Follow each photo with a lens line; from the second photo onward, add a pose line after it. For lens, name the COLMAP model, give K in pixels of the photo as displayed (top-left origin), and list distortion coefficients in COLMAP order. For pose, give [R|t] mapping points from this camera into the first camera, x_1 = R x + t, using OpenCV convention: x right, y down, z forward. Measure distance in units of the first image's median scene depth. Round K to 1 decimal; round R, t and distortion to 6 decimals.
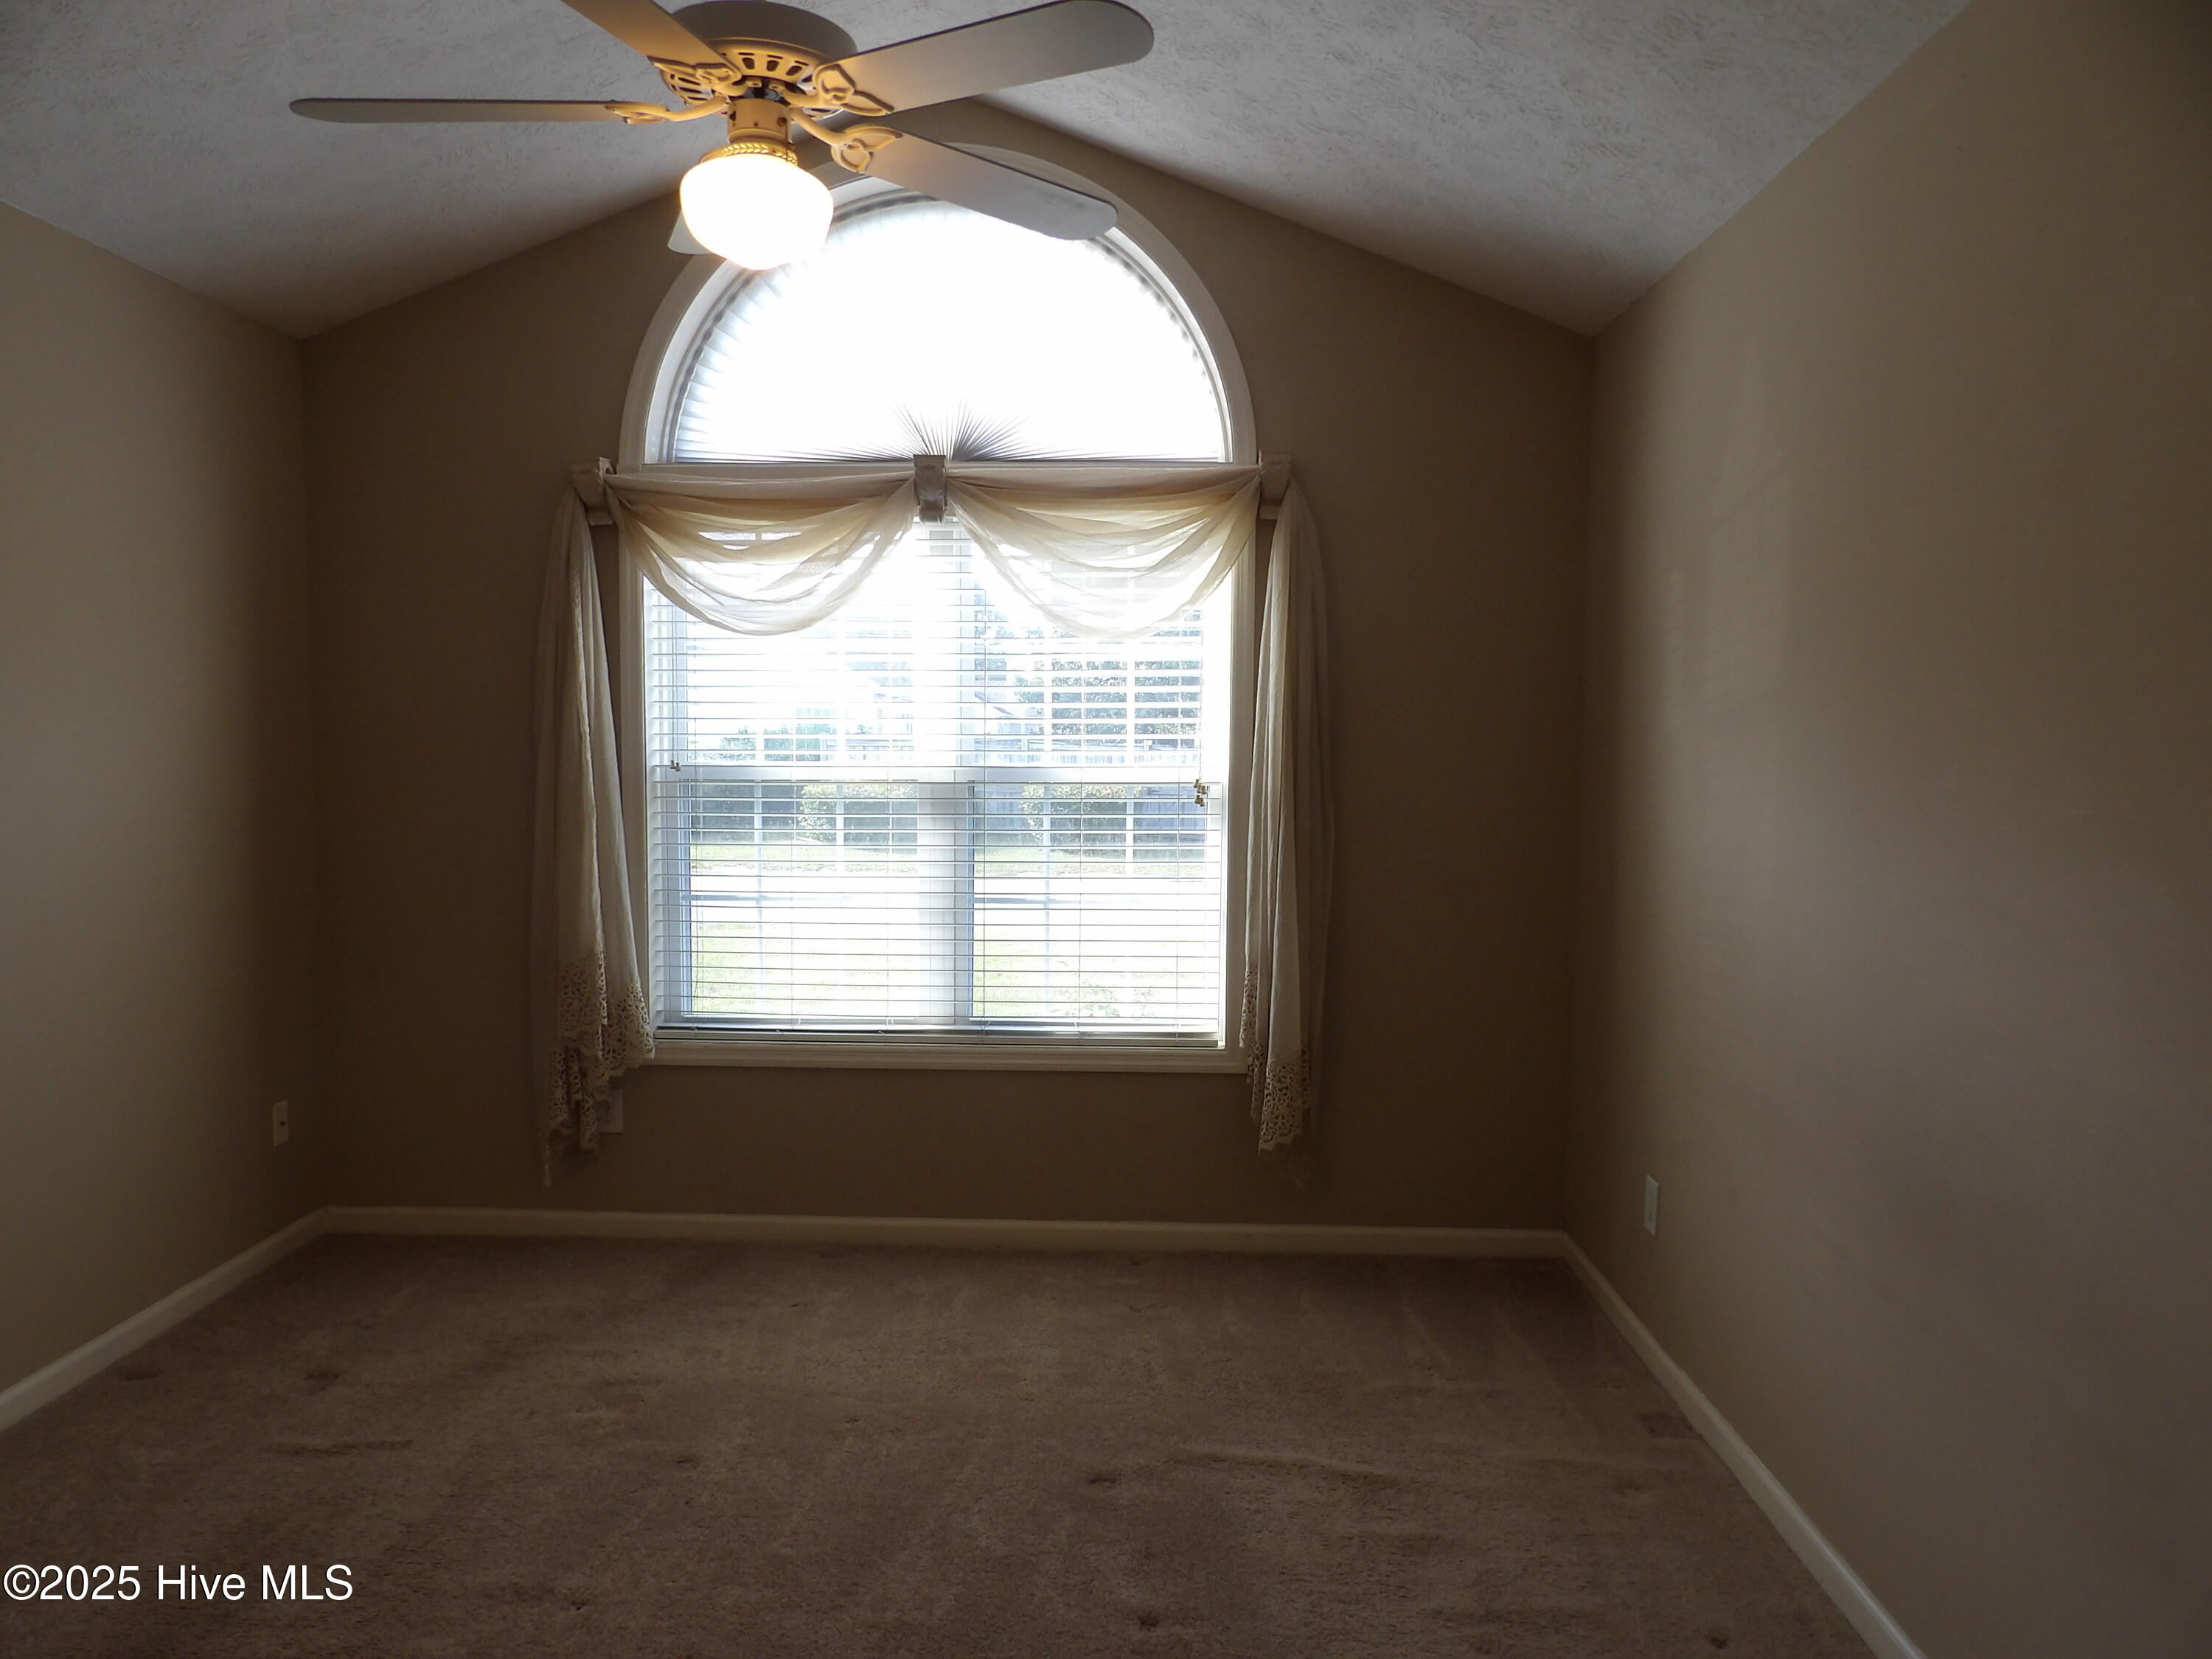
lens RADIAL K [[1580.4, 0, 1116.8], [0, 1580.4, 830.2], [0, 0, 1]] dist [-0.036089, 0.042213]
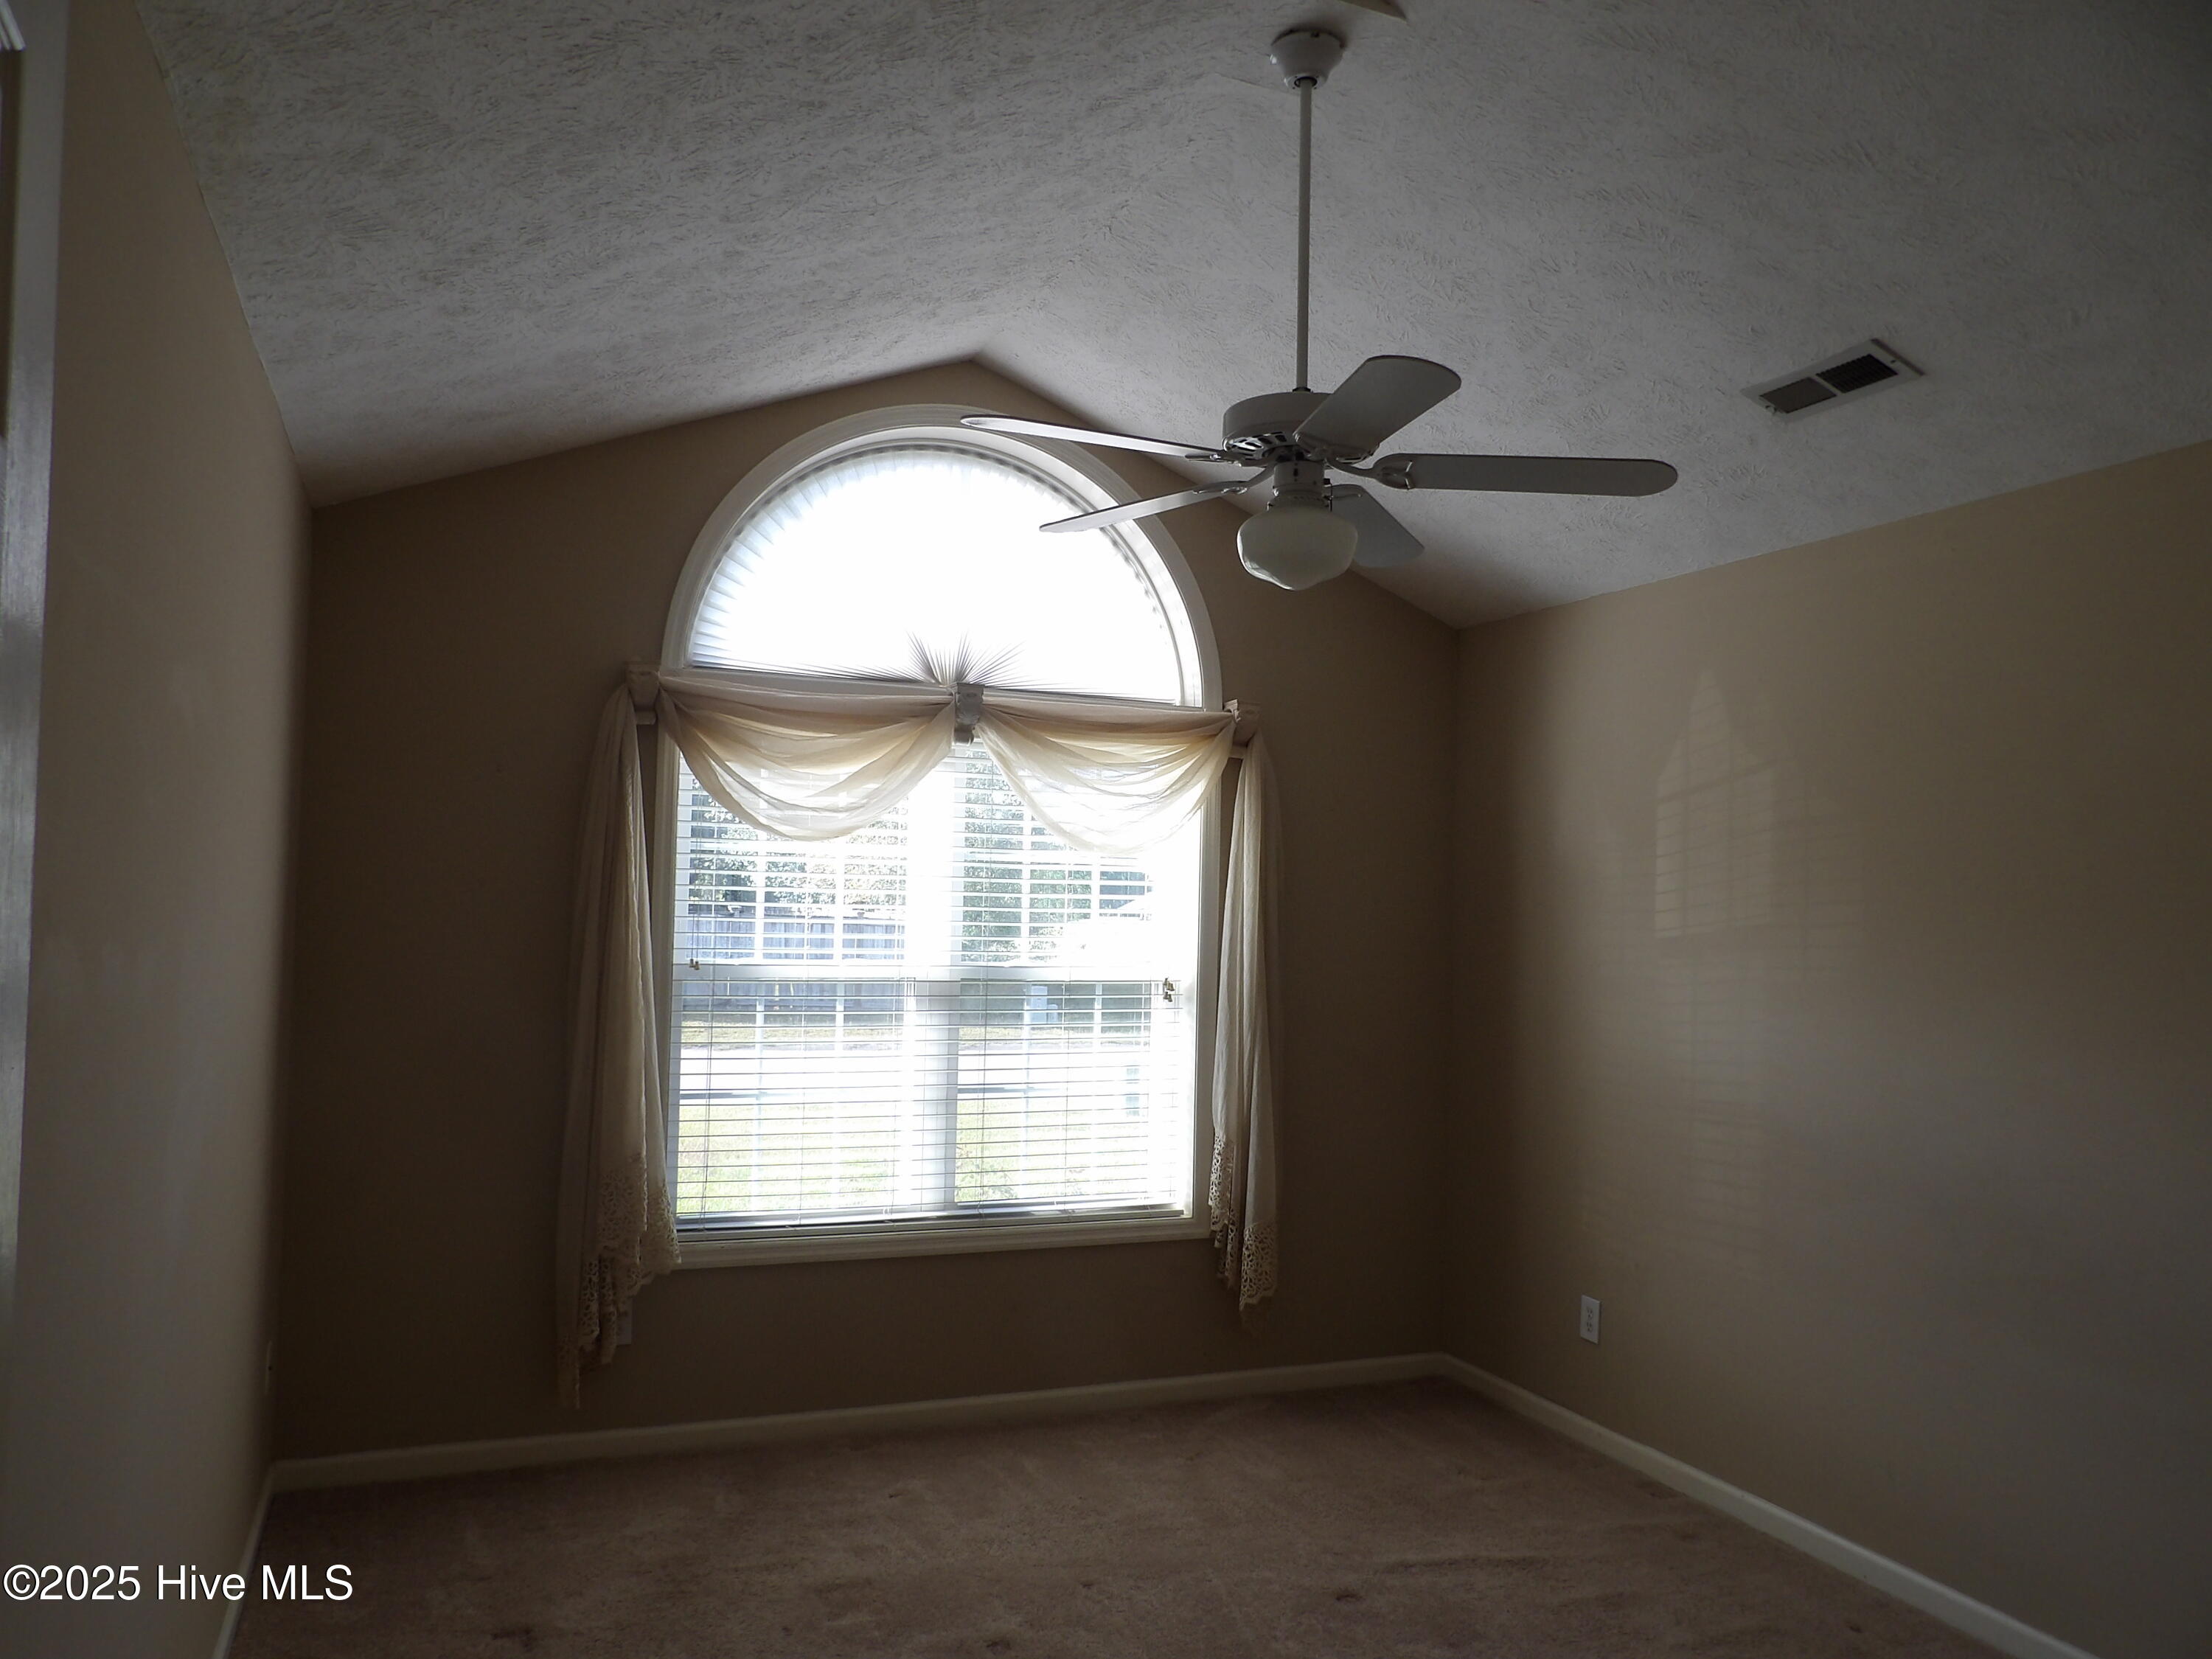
lens RADIAL K [[1580.4, 0, 1108.6], [0, 1580.4, 826.8], [0, 0, 1]] dist [-0.036089, 0.042213]
pose [[0.913452, 0.037016, 0.405259, -0.462731], [0.003010, 0.995213, -0.097687, -0.030222], [-0.406934, 0.090452, 0.908968, -0.029522]]
